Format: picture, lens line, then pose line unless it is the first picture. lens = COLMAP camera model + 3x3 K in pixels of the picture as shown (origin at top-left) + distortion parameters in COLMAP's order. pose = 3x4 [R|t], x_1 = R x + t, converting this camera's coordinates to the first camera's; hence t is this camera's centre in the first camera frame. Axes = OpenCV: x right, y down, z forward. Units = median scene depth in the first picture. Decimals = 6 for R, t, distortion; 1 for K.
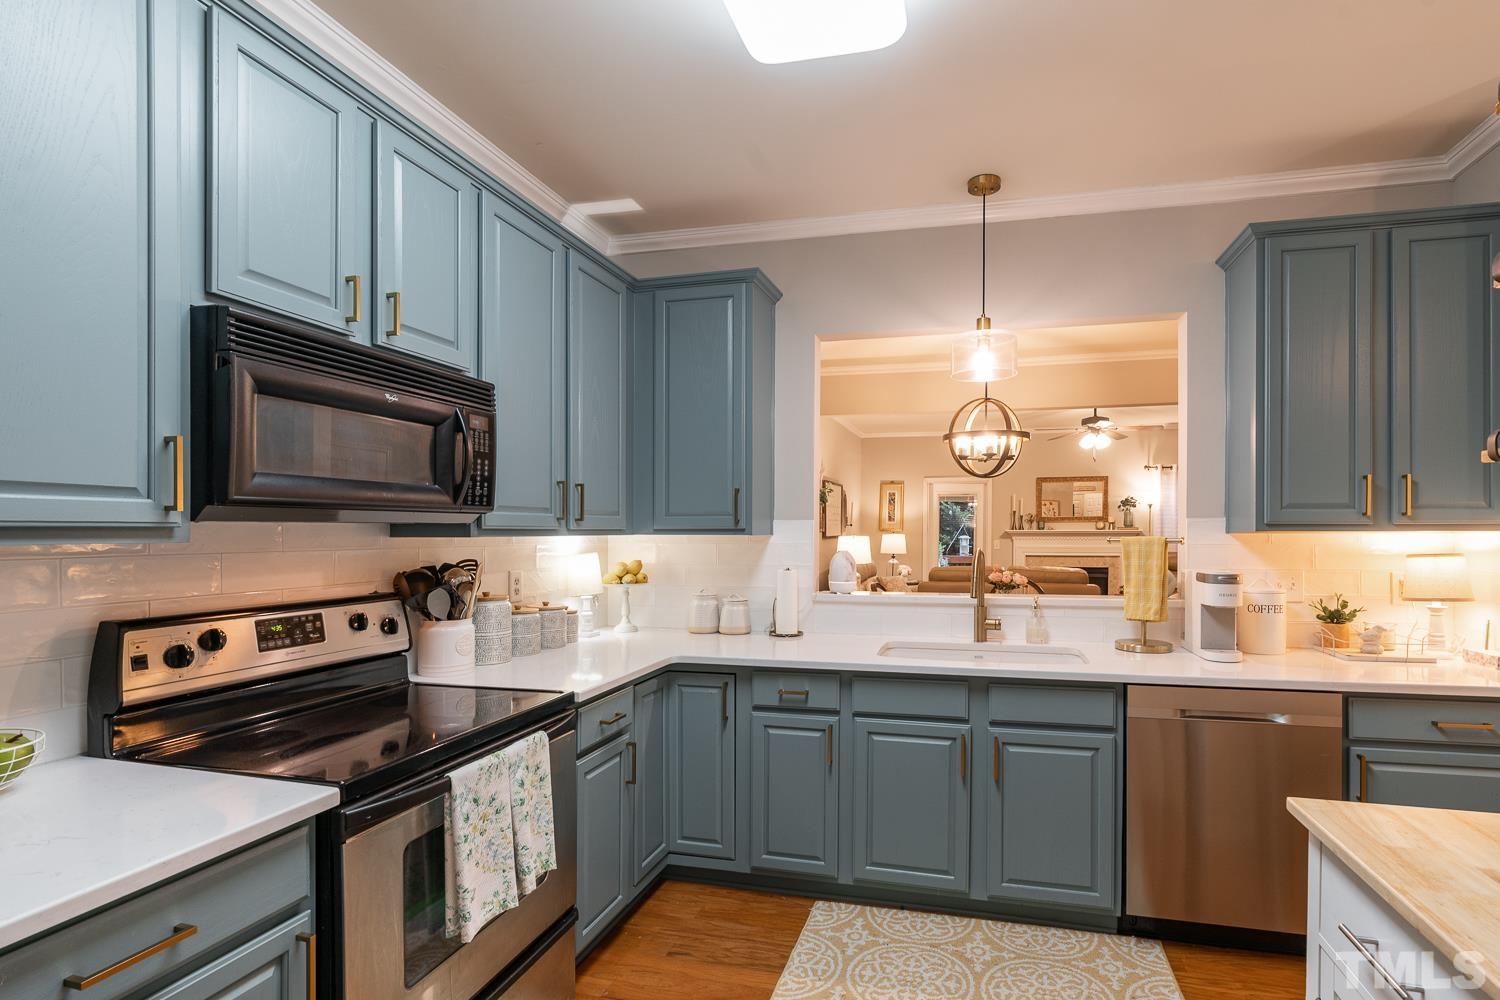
lens RADIAL K [[684.8, 0, 829.1], [0, 684.8, 541.6], [0, 0, 1]] dist [-0.002485, -0.000509]
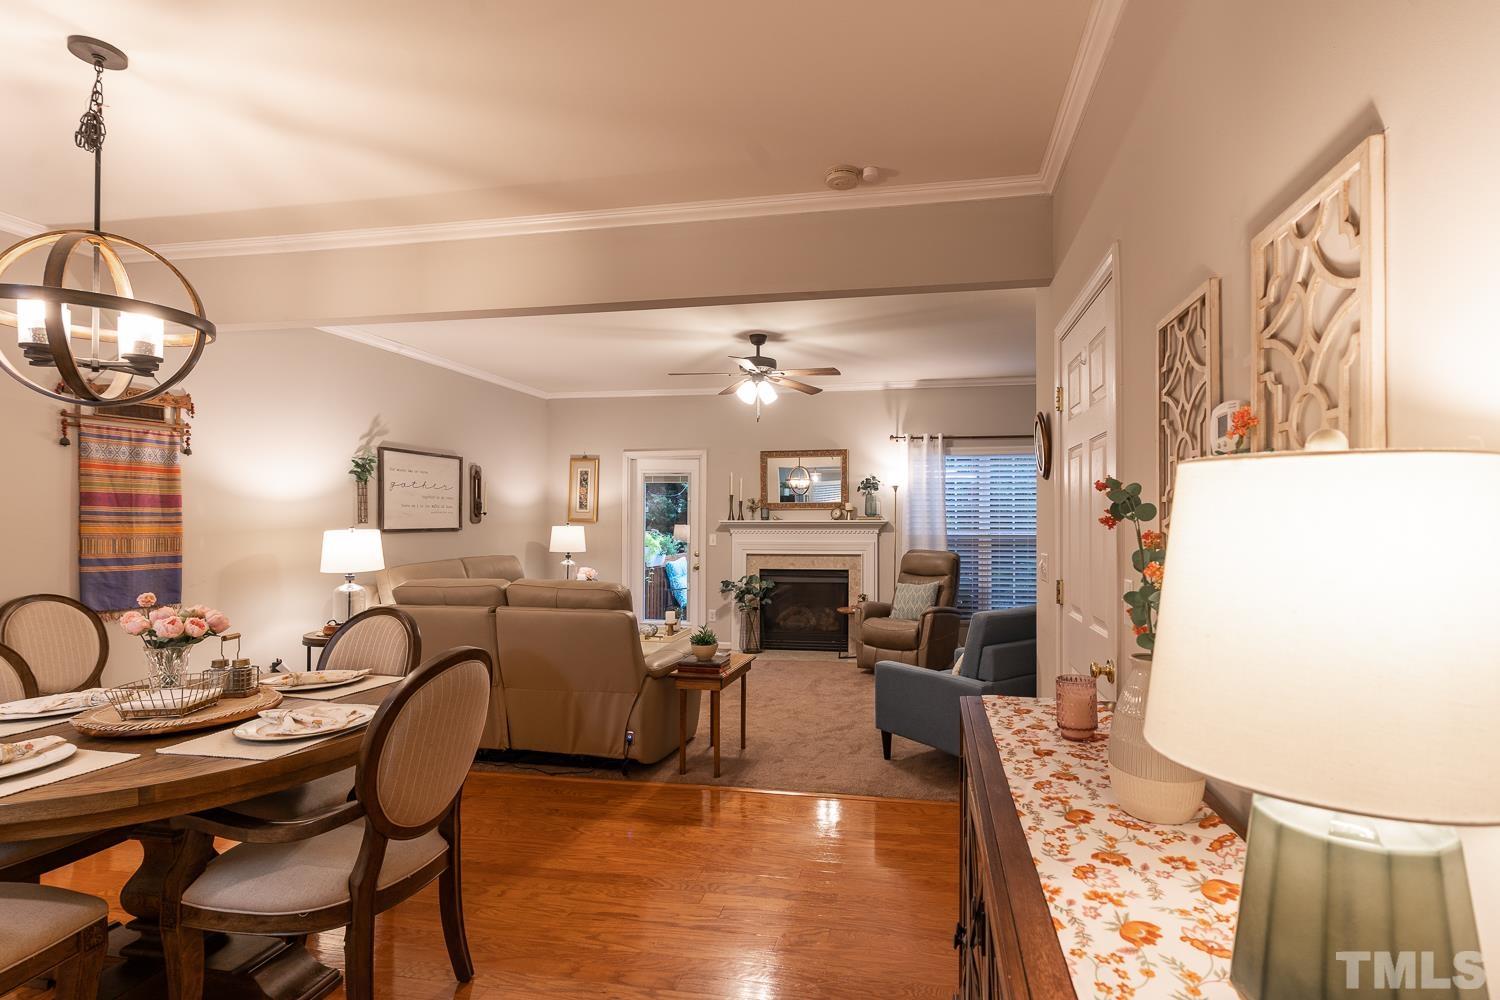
lens RADIAL K [[684.8, 0, 807.3], [0, 684.8, 512.7], [0, 0, 1]] dist [-0.002485, -0.000509]
pose [[0.997379, 0.000033, 0.072359, 0.383889], [0.002070, 0.999578, -0.028983, -0.004059], [-0.072330, 0.029057, 0.996957, 0.304704]]
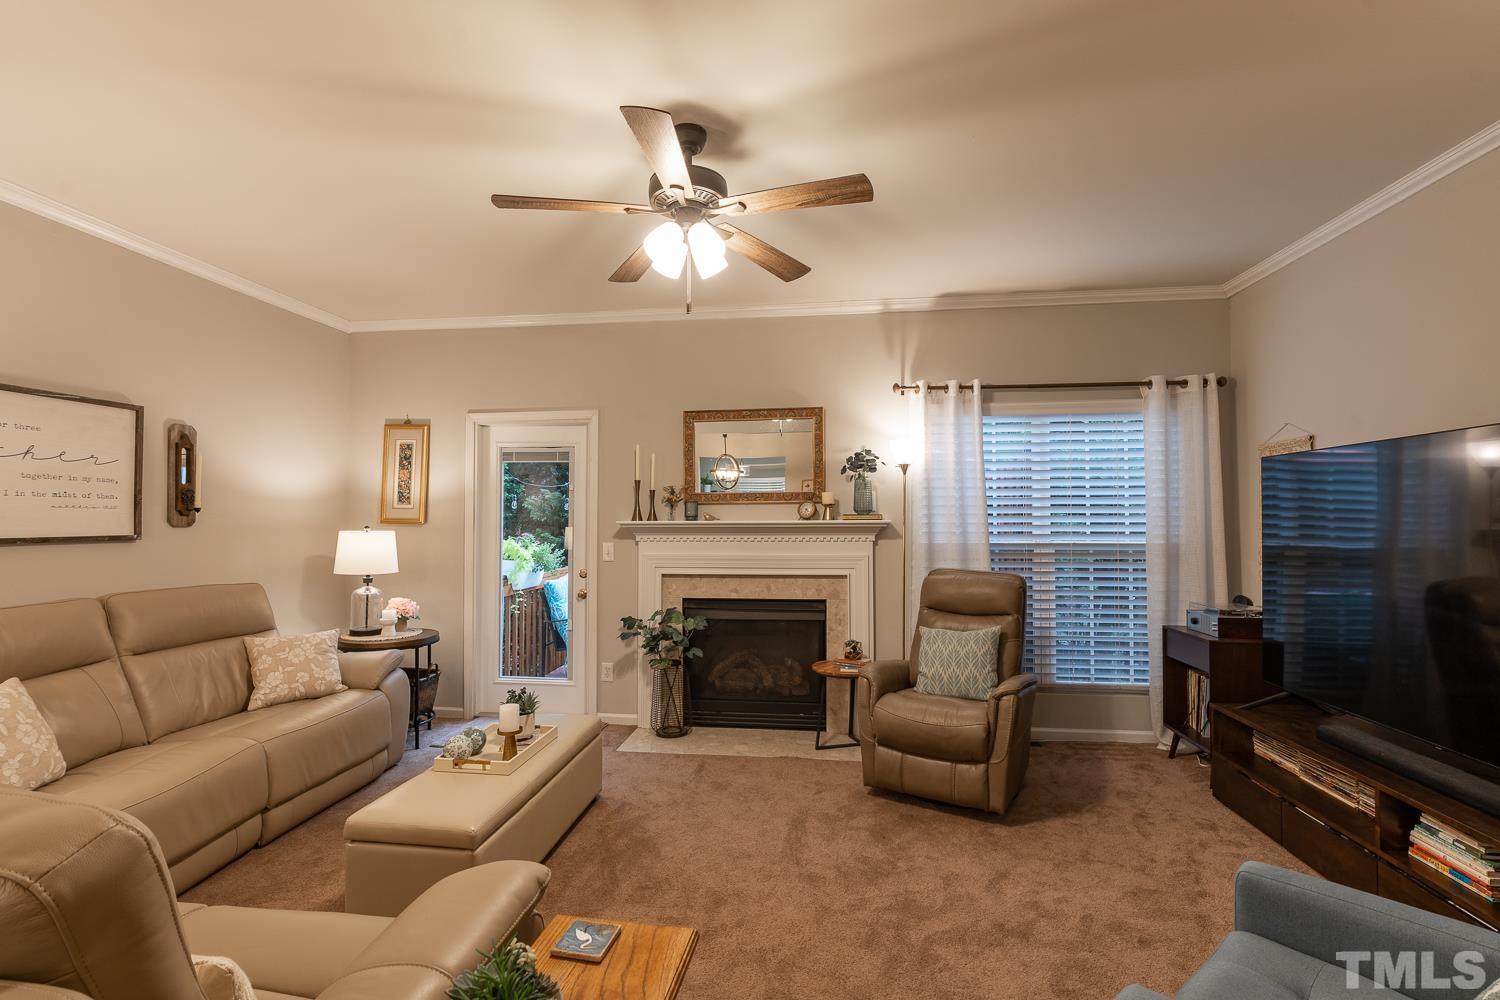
lens RADIAL K [[684.8, 0, 756.9], [0, 684.8, 503.9], [0, 0, 1]] dist [-0.002485, -0.000509]
pose [[0.992925, 0.000130, 0.118745, 0.379786], [0.004773, 0.999147, -0.041008, -0.011218], [-0.118649, 0.041285, 0.992078, 0.664458]]
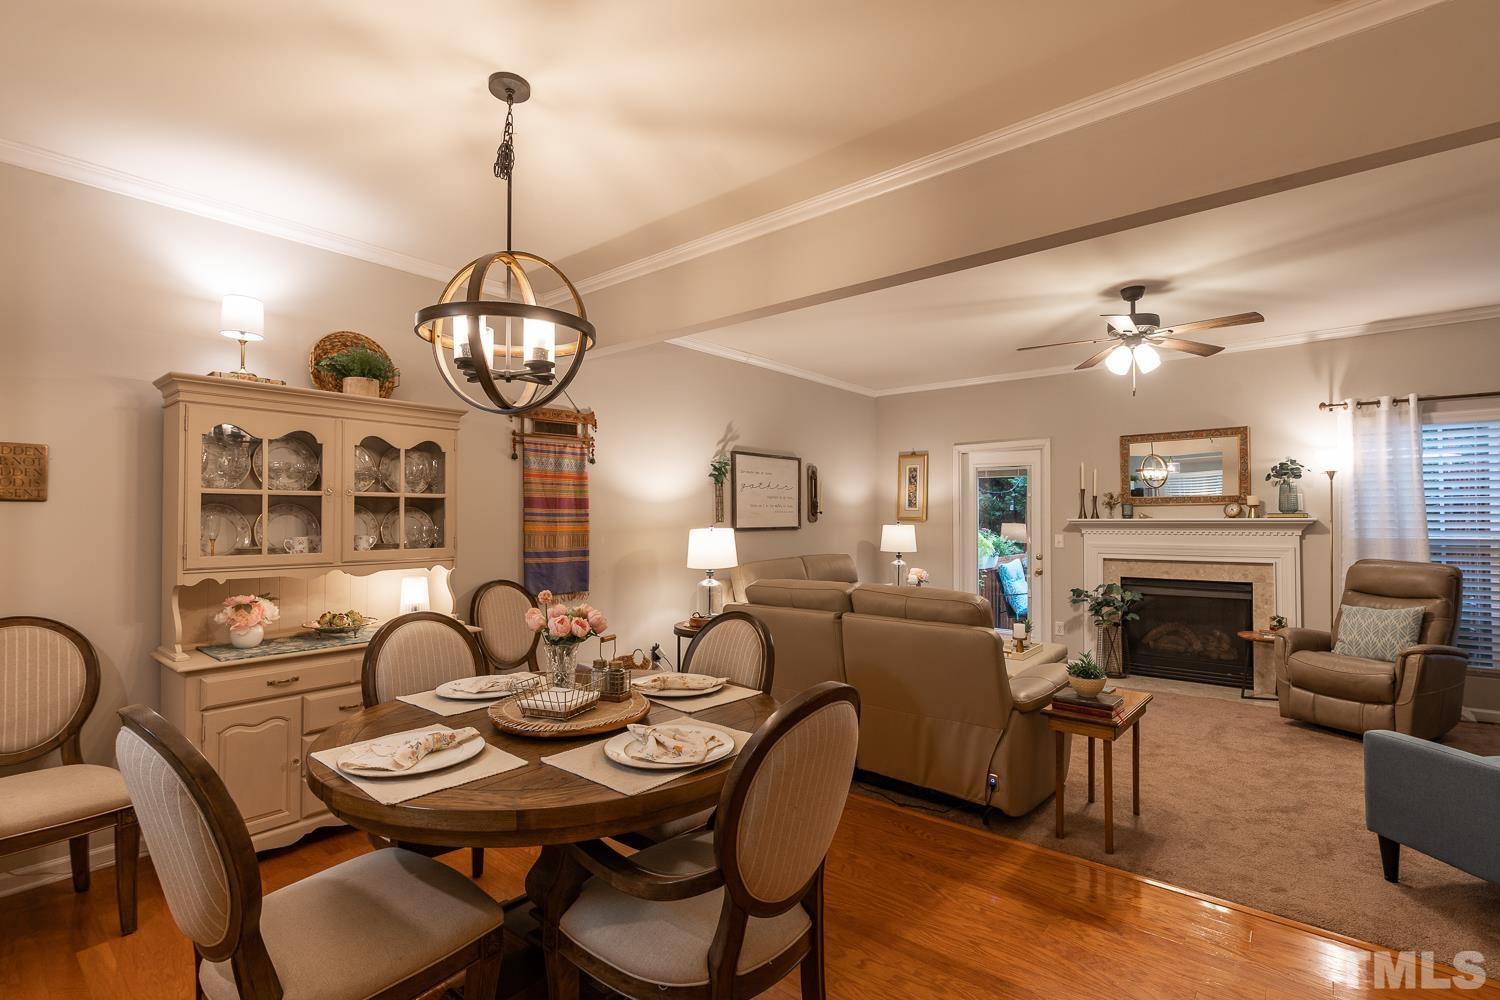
lens RADIAL K [[684.8, 0, 761.0], [0, 684.8, 506.8], [0, 0, 1]] dist [-0.002485, -0.000509]
pose [[0.902994, -0.010430, -0.429526, 0.350672], [-0.004852, 0.999394, -0.034470, -0.005601], [0.429625, 0.033210, 0.902396, 0.365215]]
